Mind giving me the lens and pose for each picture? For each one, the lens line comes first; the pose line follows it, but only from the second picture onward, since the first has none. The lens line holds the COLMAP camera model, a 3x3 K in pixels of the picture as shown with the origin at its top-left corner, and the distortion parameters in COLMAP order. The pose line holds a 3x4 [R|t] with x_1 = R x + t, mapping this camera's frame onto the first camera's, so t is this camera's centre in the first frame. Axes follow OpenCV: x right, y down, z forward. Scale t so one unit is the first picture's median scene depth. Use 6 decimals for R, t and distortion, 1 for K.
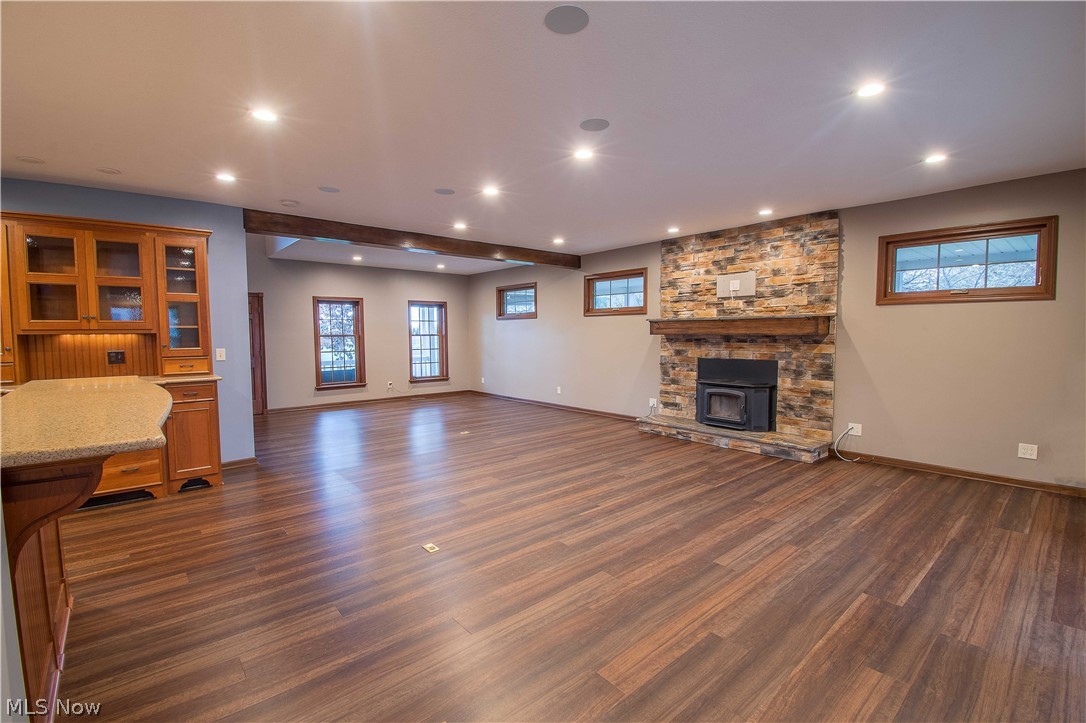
lens RADIAL K [[481.1, 0, 533.9], [0, 481.1, 369.6], [0, 0, 1]] dist [0.003139, -0.015092]
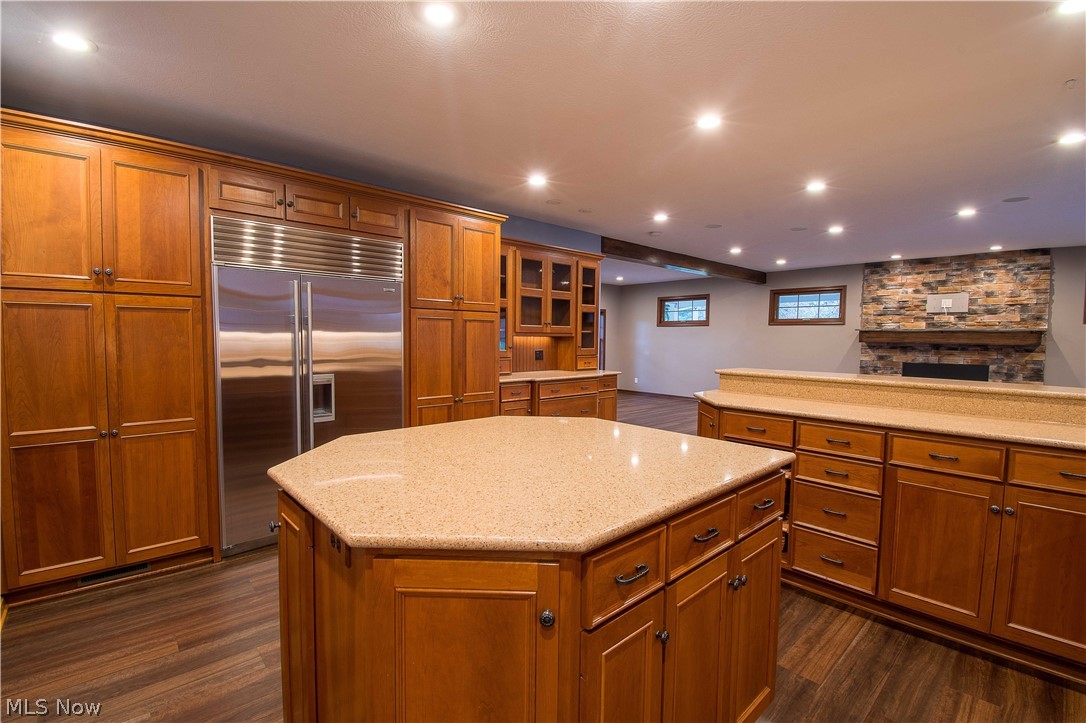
lens RADIAL K [[481.1, 0, 534.9], [0, 481.1, 369.0], [0, 0, 1]] dist [0.003139, -0.015092]
pose [[0.999411, 0.013715, 0.031458, -0.651694], [-0.013470, 0.999877, -0.007984, 0.014920], [-0.031563, 0.007555, 0.999473, -0.177005]]
